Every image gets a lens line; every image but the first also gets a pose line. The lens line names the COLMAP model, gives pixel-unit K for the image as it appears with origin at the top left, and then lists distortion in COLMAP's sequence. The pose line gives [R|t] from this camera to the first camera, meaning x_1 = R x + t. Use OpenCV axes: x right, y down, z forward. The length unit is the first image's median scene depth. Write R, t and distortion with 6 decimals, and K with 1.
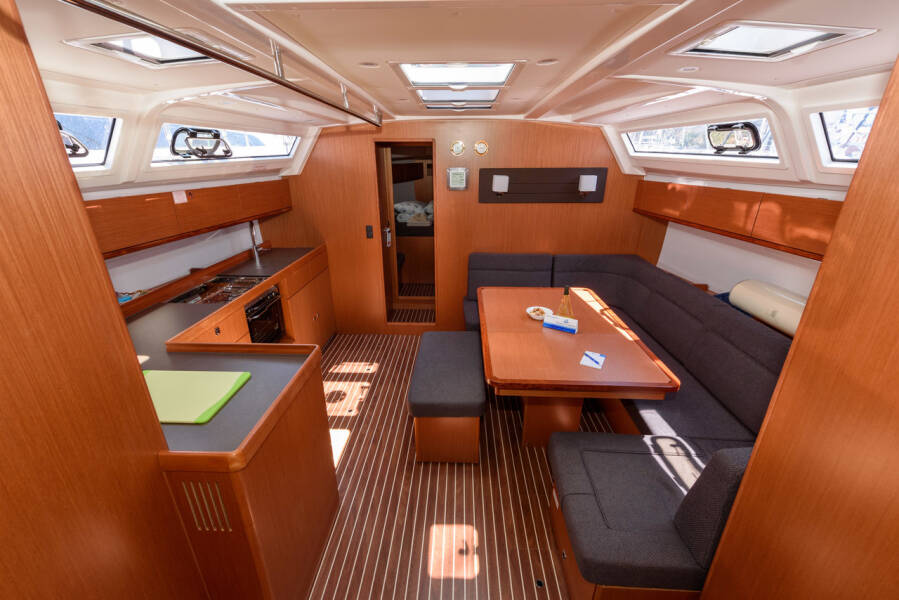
lens RADIAL K [[378.2, 0, 449.5], [0, 378.2, 300.0], [0, 0, 1]] dist [-0.000552, -0.000051]
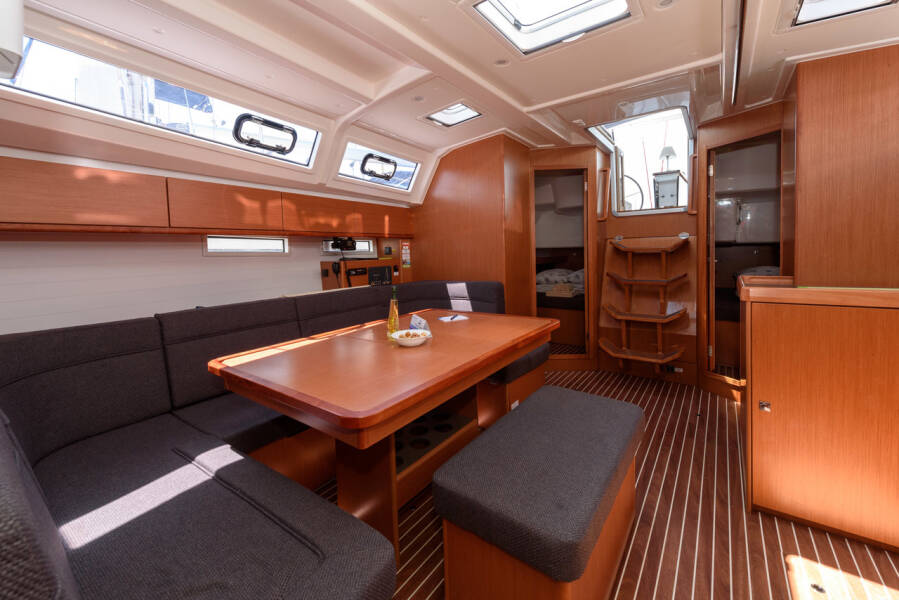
lens RADIAL K [[369.7, 0, 432.3], [0, 369.7, 265.9], [0, 0, 1]] dist [0.000804, -0.000004]
pose [[-0.805424, -0.002400, 0.592695, -0.209321], [0.232927, 0.918252, 0.320248, -0.333163], [-0.545012, 0.395990, -0.739023, 1.688815]]
